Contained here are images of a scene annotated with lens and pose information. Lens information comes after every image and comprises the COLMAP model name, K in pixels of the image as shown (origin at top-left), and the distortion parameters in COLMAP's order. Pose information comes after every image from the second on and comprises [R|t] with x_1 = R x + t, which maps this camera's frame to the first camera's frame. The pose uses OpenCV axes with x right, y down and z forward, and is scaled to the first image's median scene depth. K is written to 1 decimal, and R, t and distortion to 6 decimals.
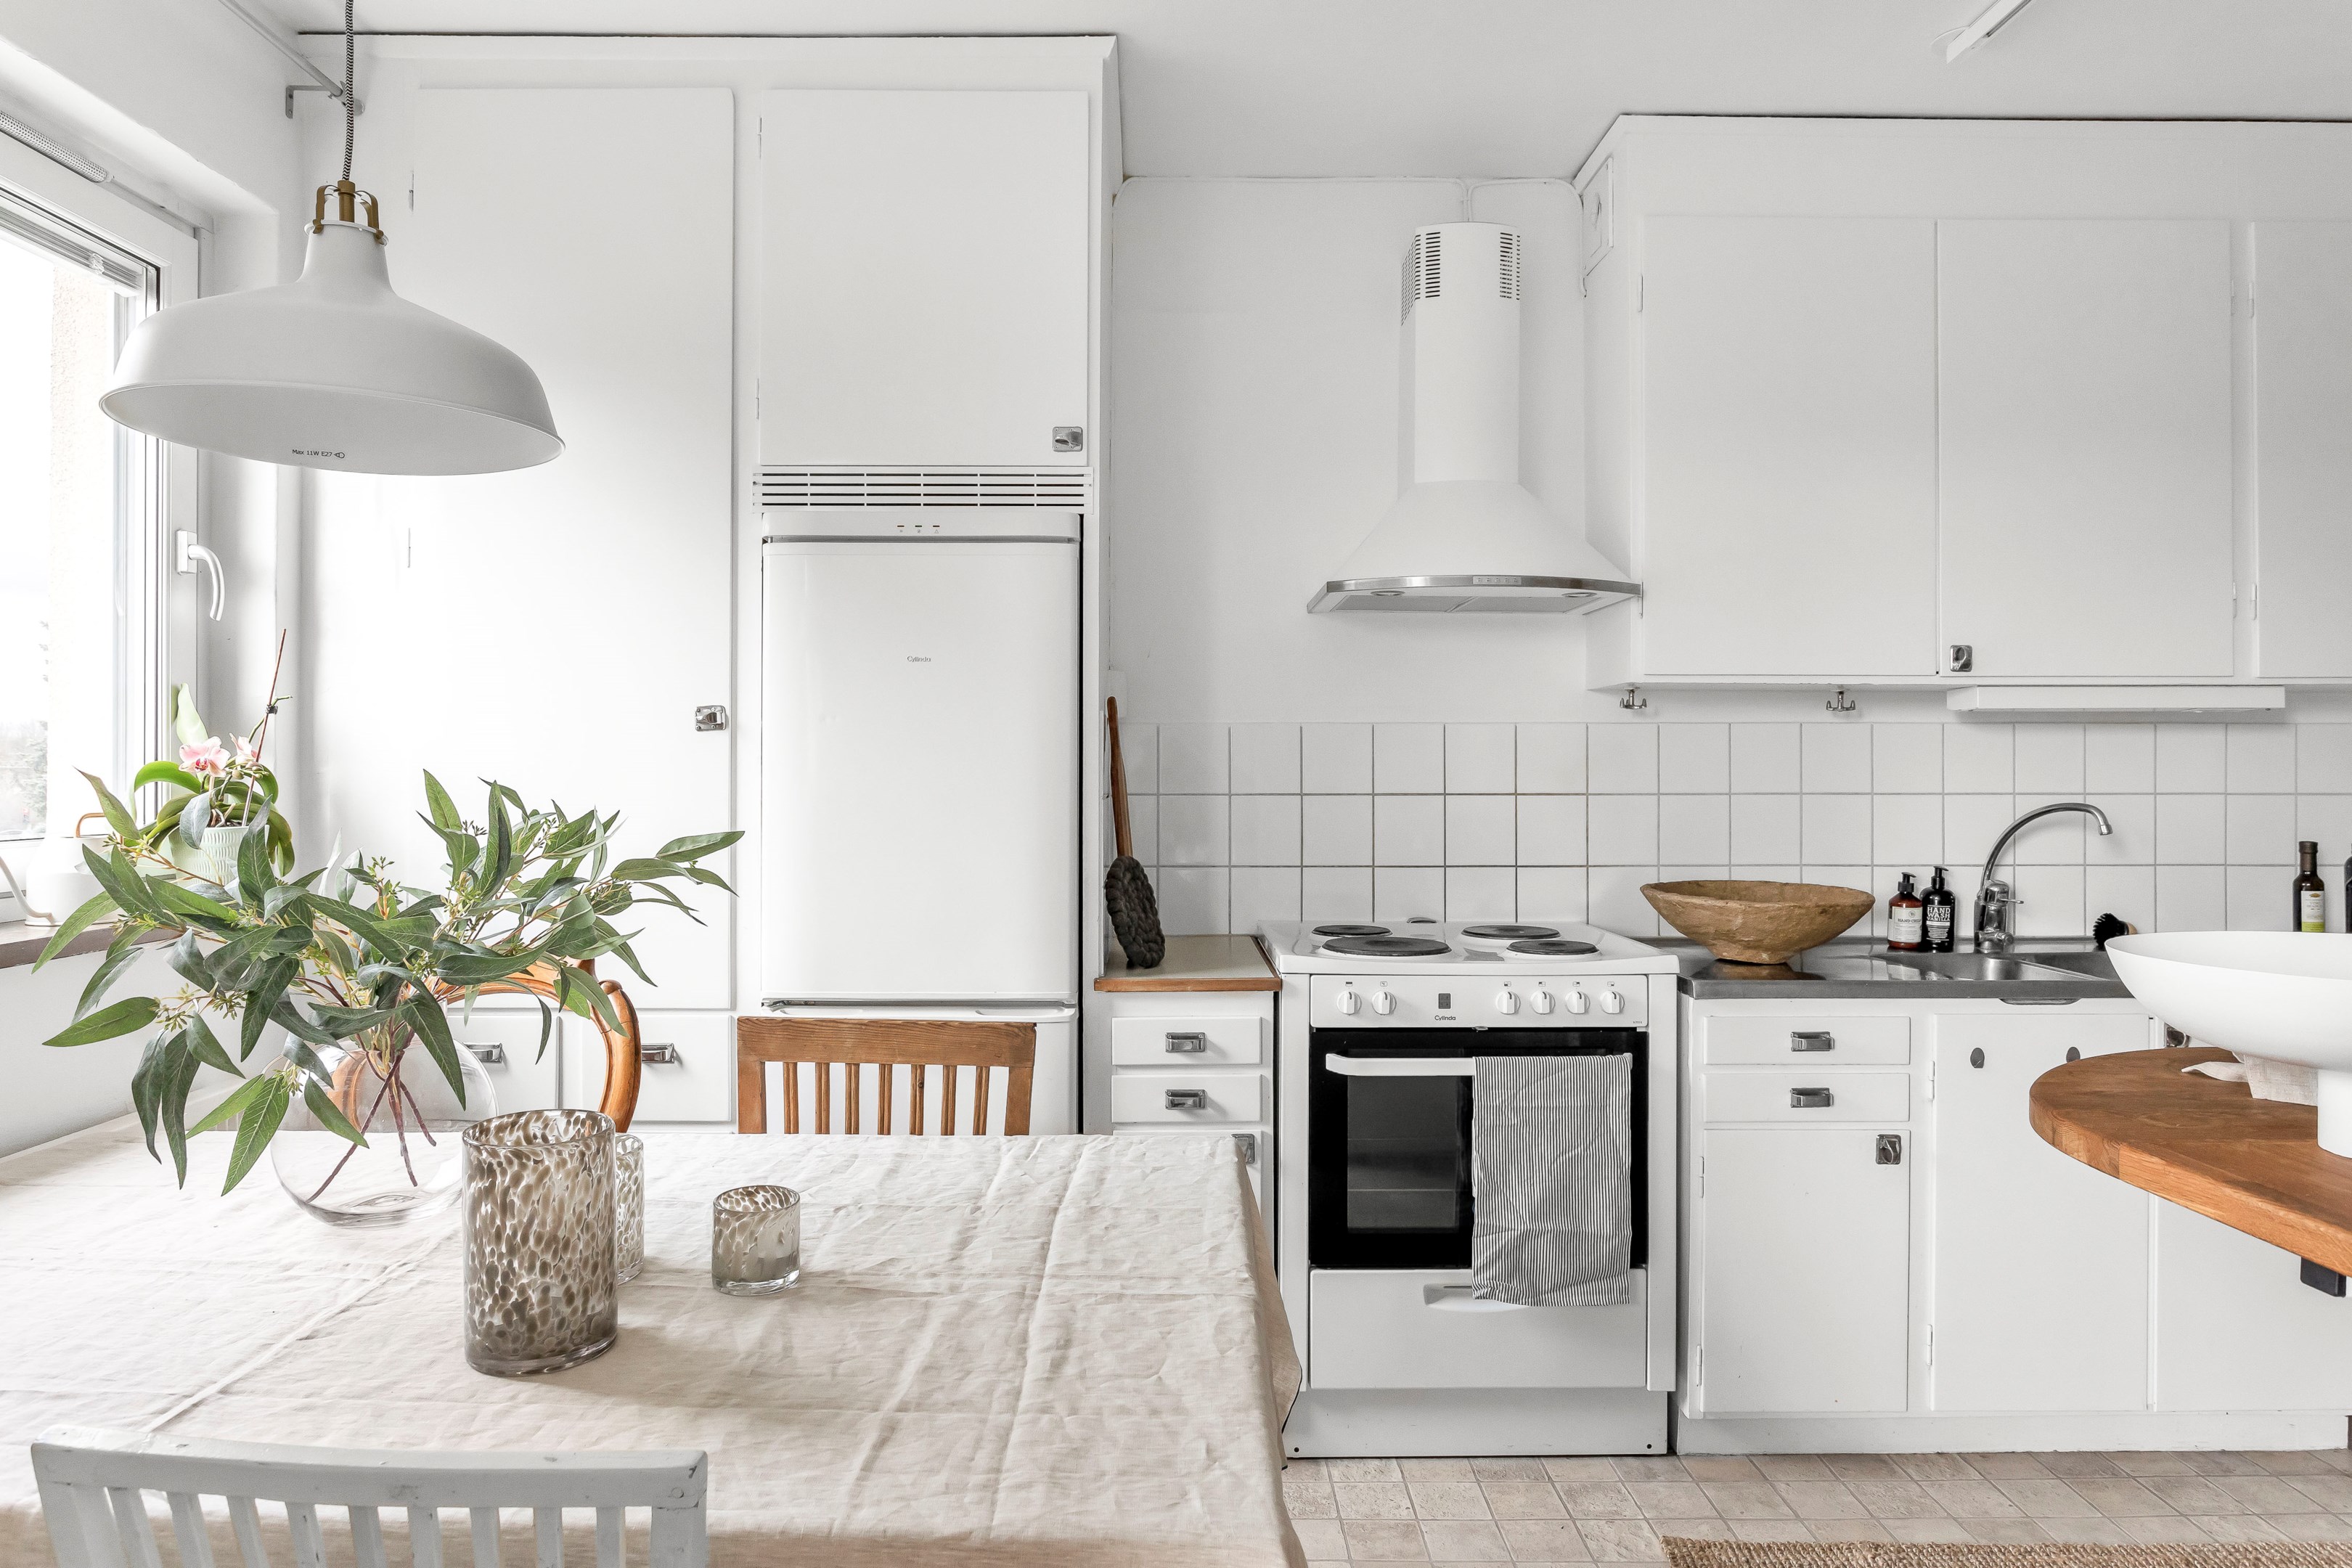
lens RADIAL K [[1349.6, 0, 1159.4], [0, 1349.6, 771.2], [0, 0, 1]] dist [-0.014983, -0.001424]
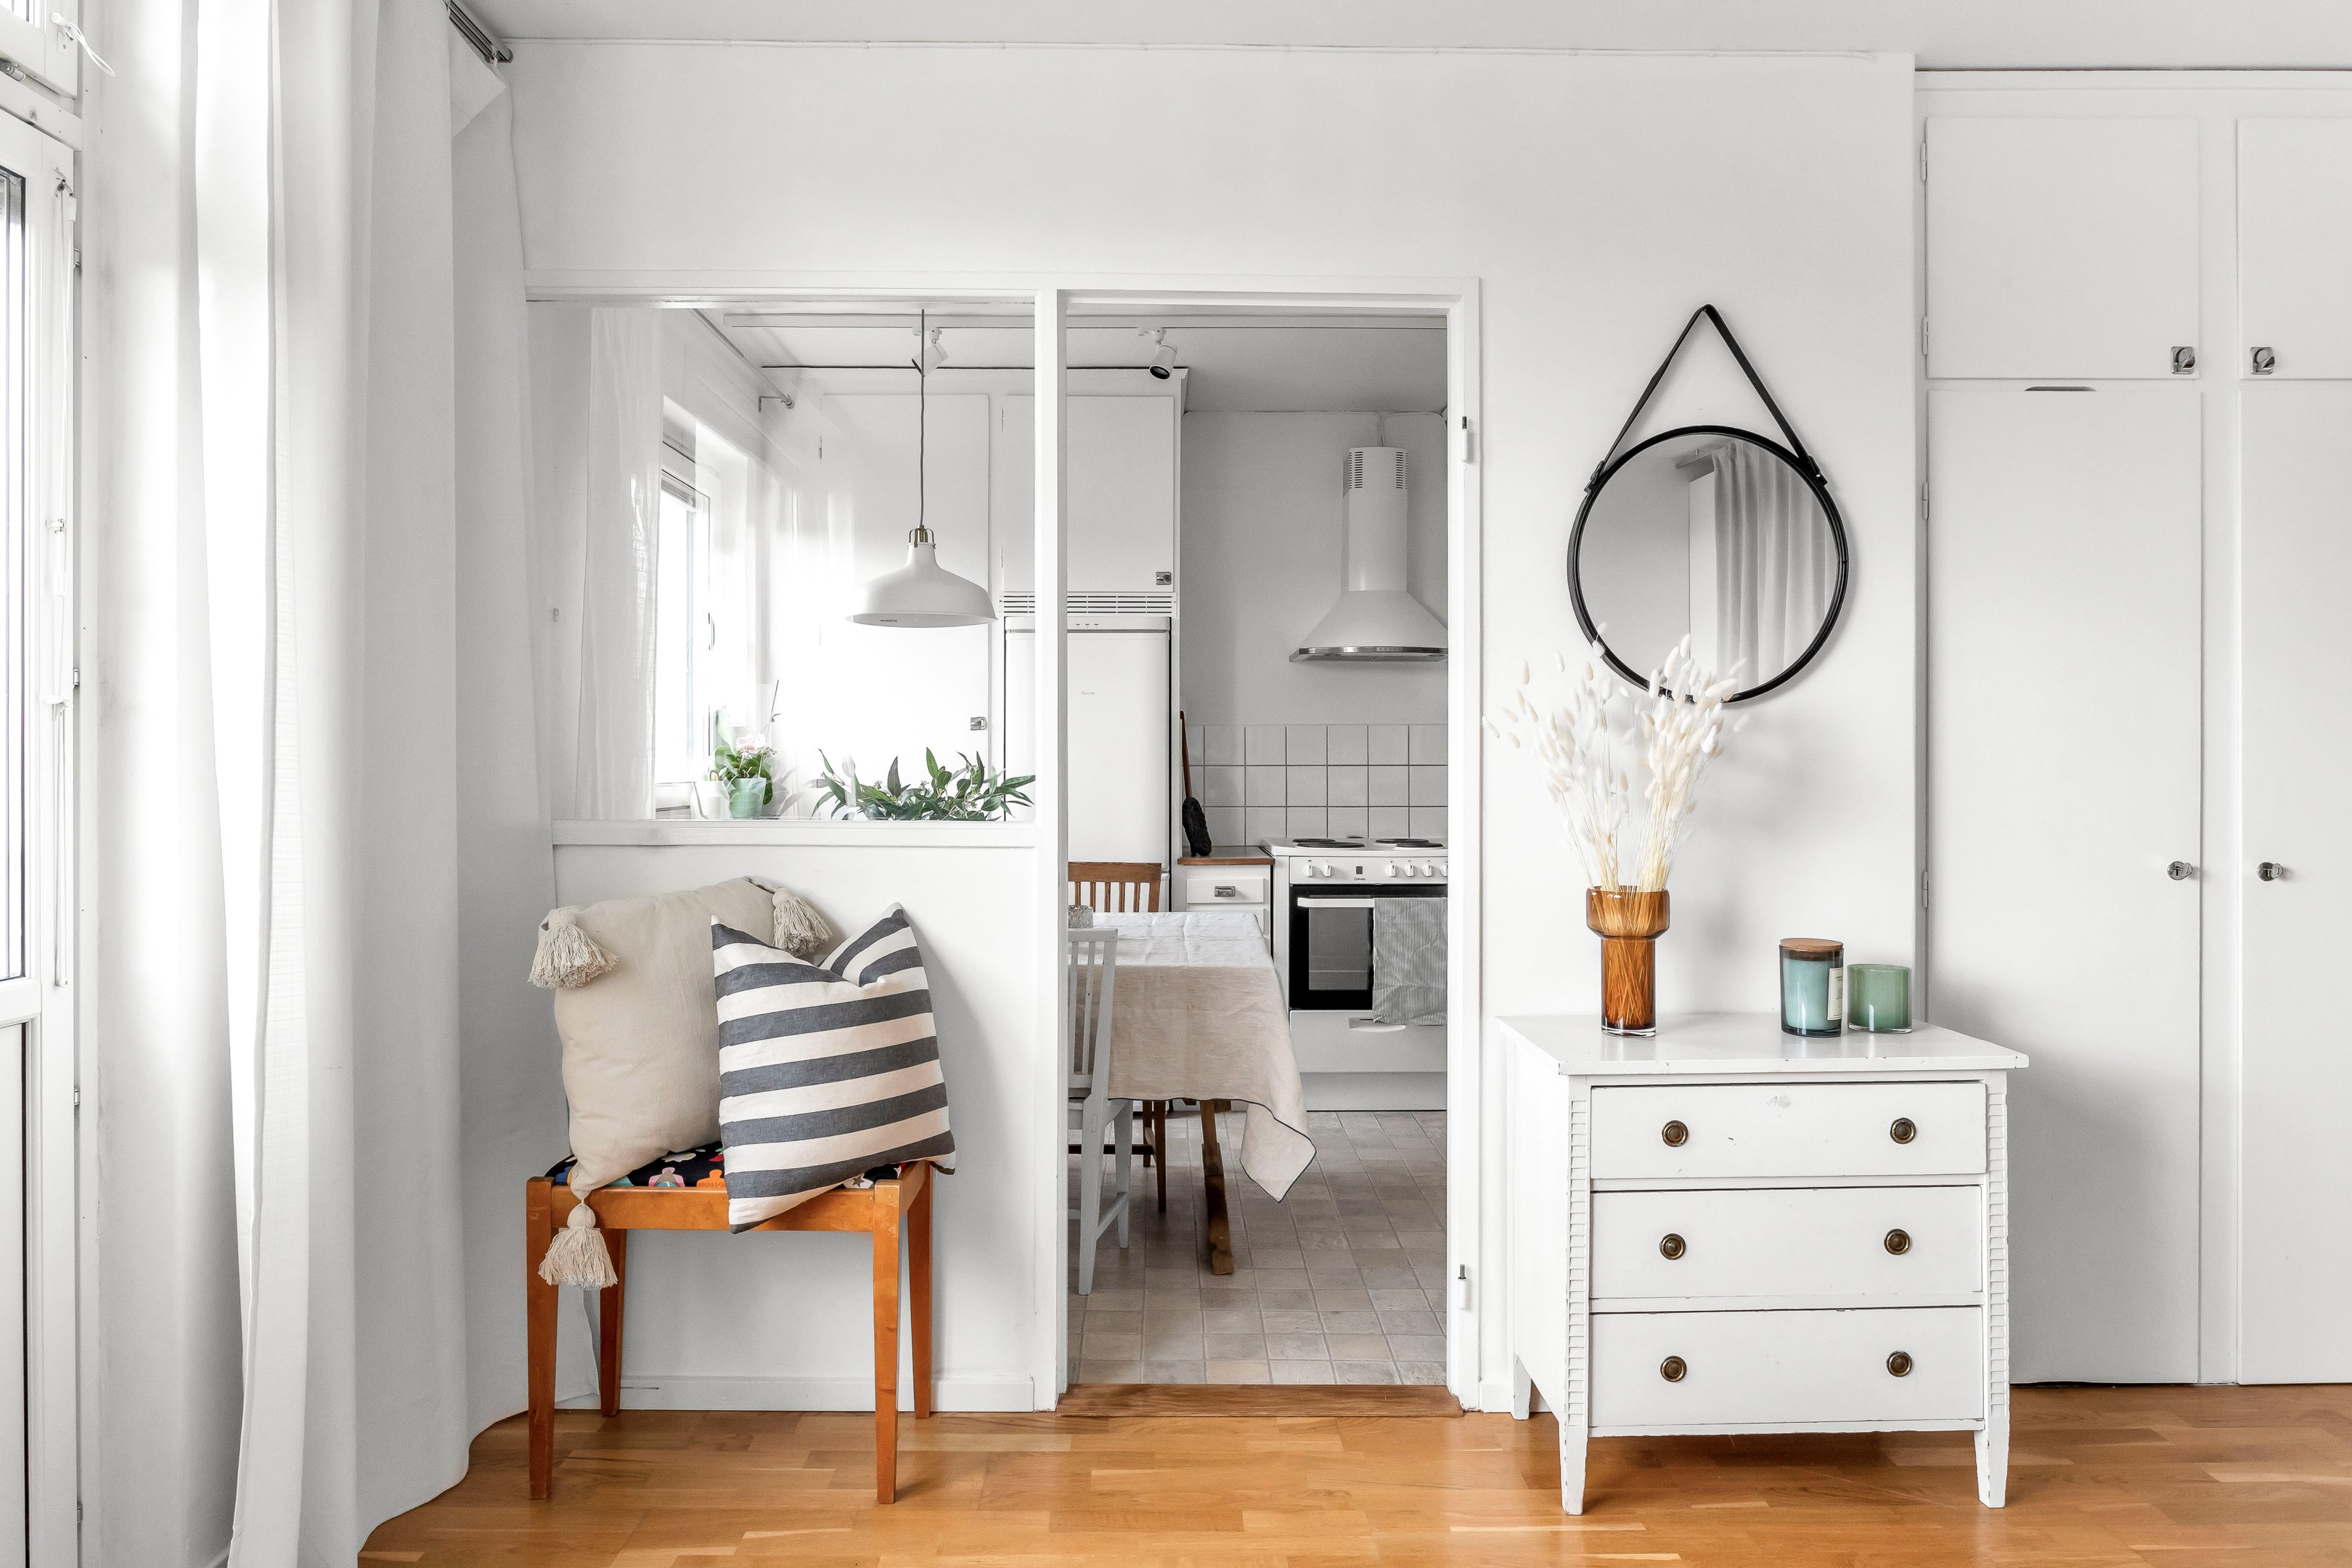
lens RADIAL K [[1349.6, 0, 1182.5], [0, 1349.6, 762.0], [0, 0, 1]] dist [-0.014983, -0.001424]
pose [[0.999922, -0.002159, 0.012290, -0.063792], [0.002198, 0.999993, -0.003186, 0.022175], [-0.012283, 0.003213, 0.999919, -0.921429]]
